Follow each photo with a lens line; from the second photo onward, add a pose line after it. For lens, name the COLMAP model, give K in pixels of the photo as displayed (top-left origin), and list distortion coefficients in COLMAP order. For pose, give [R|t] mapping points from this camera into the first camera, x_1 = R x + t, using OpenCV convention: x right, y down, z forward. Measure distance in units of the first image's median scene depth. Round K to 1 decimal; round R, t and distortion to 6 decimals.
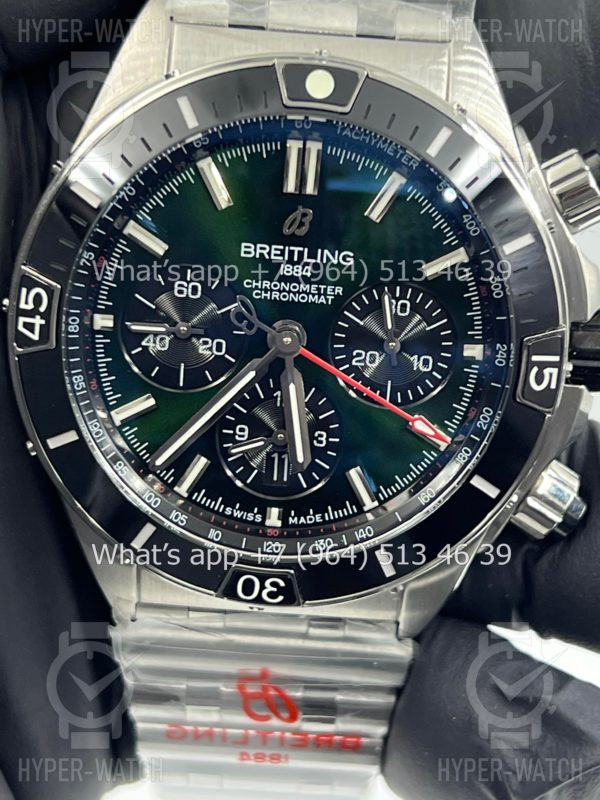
lens RADIAL K [[1891.5, 0, 298.1], [0, 1891.5, 396.3], [0, 0, 1]] dist [0.245743, 0.000000]
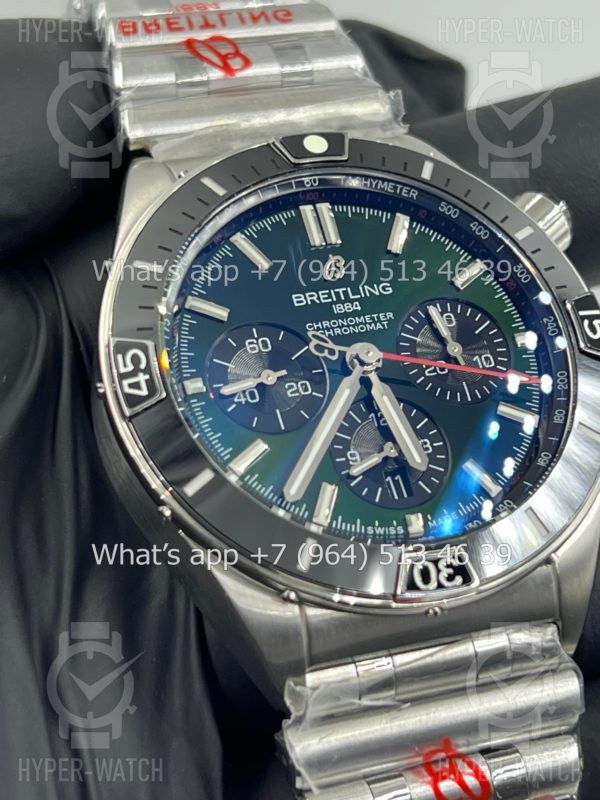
lens RADIAL K [[1891.5, 0, 302.1], [0, 1891.5, 397.7], [0, 0, 1]] dist [0.245743, 0.000000]
pose [[0.912955, -0.212634, 0.348281, -0.404204], [0.373612, 0.778791, -0.503883, 0.498190], [-0.164096, 0.590145, 0.790444, 0.192721]]
